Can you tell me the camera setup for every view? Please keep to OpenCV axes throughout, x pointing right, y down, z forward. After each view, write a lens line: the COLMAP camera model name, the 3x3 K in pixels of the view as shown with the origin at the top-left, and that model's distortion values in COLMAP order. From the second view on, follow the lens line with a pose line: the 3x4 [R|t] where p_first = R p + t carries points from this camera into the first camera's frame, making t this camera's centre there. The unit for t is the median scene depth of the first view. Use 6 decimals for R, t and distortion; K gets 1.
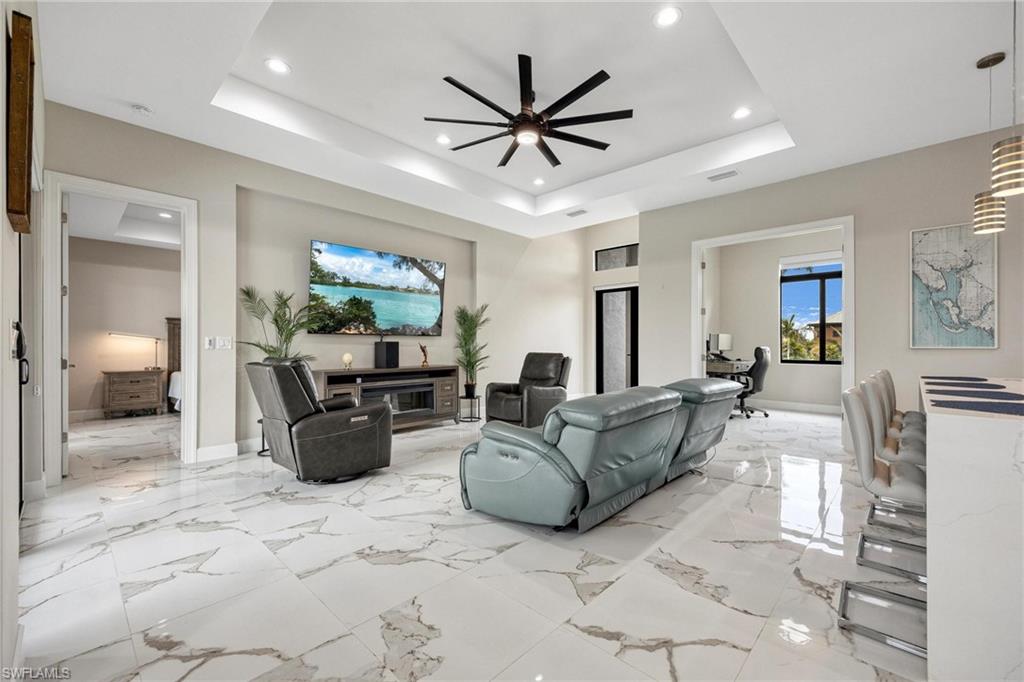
lens RADIAL K [[440.0, 0, 511.7], [0, 440.0, 342.5], [0, 0, 1]] dist [0.014503, 0.000098]
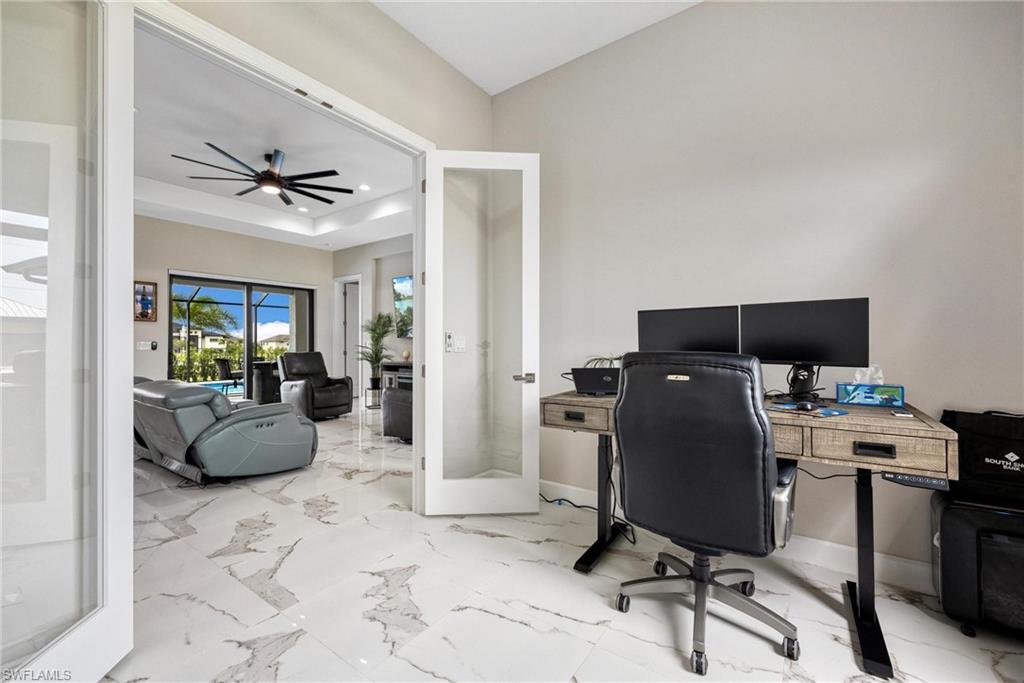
lens RADIAL K [[418.8, 0, 514.6], [0, 418.8, 341.7], [0, 0, 1]] dist [0.000846, 0.000039]
pose [[0.136894, -0.004806, -0.990574, 0.988729], [0.009770, 0.999946, -0.003501, 0.002614], [0.990538, -0.009199, 0.136934, 1.113346]]
